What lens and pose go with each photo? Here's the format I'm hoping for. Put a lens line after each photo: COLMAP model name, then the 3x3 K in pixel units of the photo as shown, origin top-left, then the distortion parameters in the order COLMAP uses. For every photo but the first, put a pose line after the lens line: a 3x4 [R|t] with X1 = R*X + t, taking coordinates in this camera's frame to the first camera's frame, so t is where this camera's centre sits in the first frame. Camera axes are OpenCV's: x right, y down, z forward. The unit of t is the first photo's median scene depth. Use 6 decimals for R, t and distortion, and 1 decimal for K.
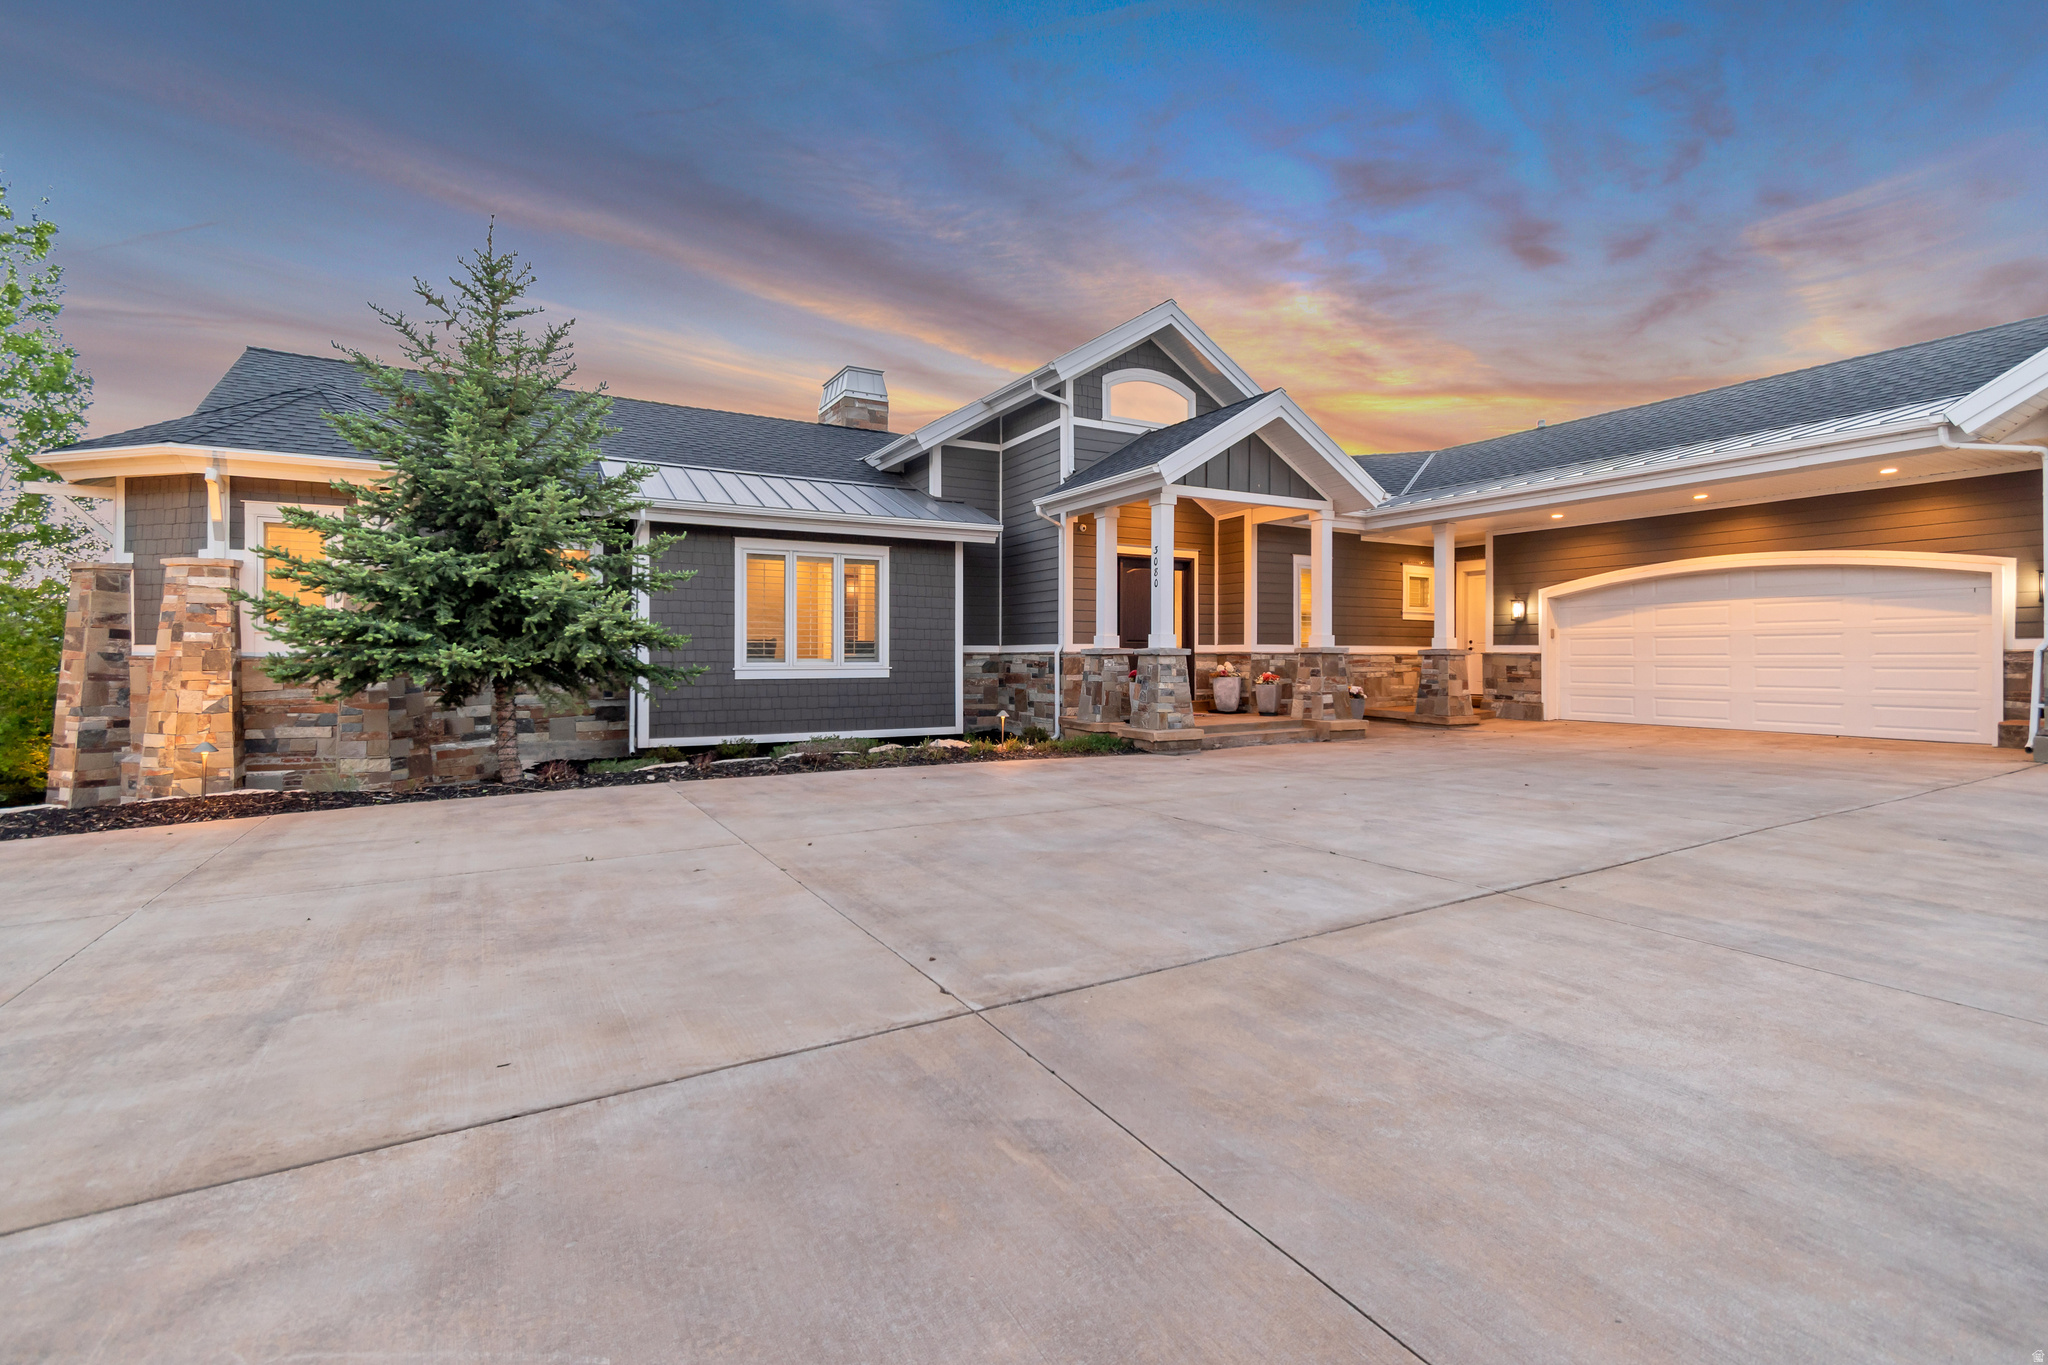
lens RADIAL K [[922.9, 0, 949.2], [0, 922.9, 691.1], [0, 0, 1]] dist [0.001345, -0.000615]
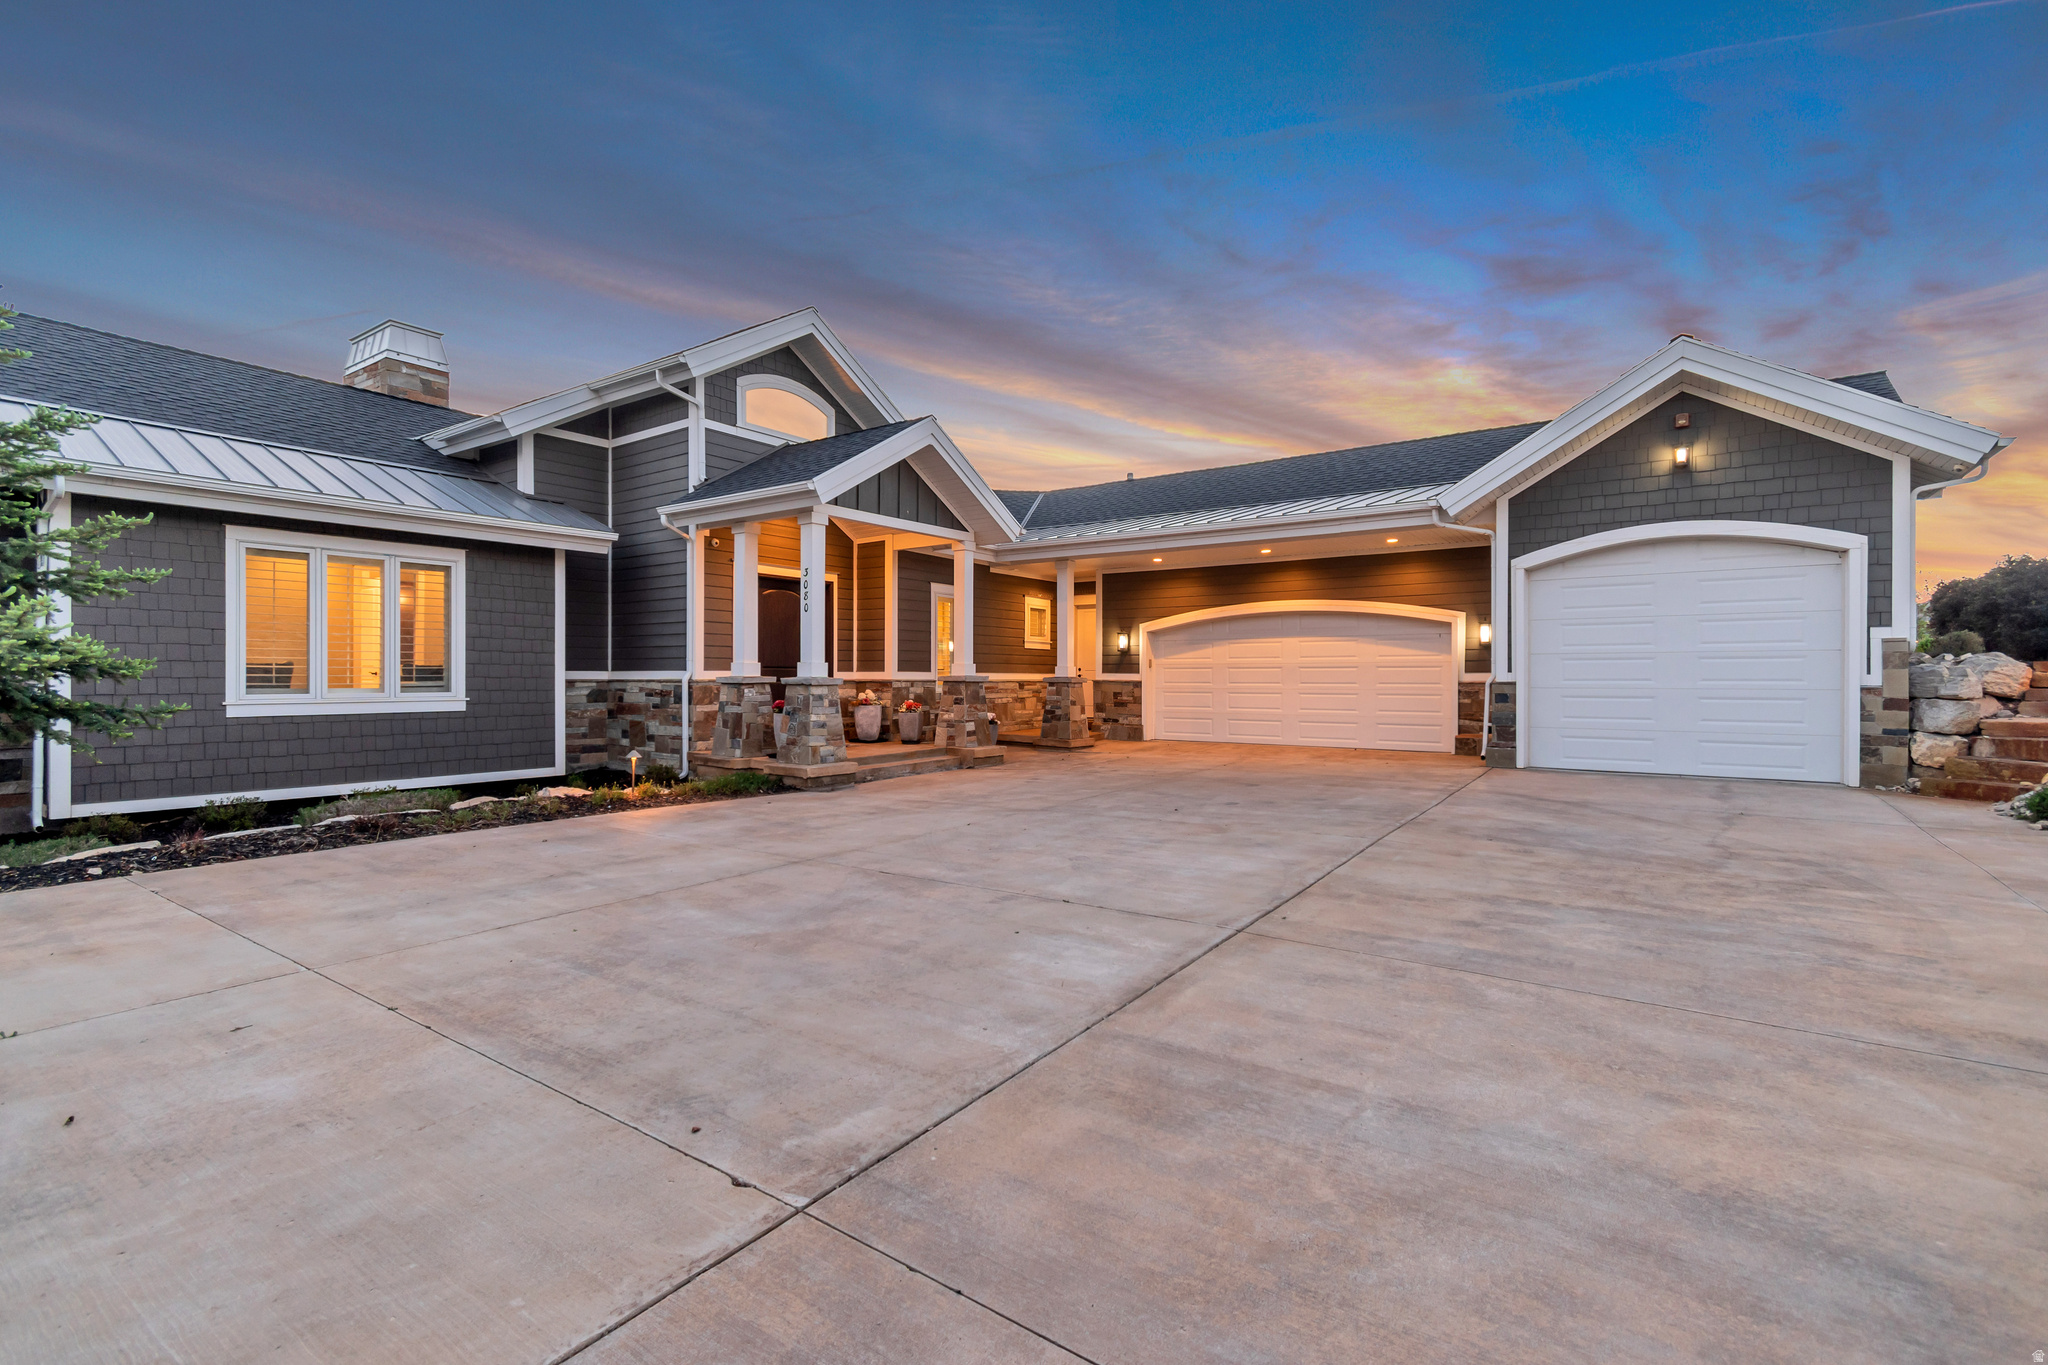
lens RADIAL K [[922.9, 0, 949.2], [0, 922.9, 691.1], [0, 0, 1]] dist [0.001345, -0.000615]
pose [[0.889186, -0.012140, 0.457385, -0.074136], [0.018410, 0.999788, -0.009254, -0.021346], [-0.457175, 0.016649, 0.889221, 0.106542]]
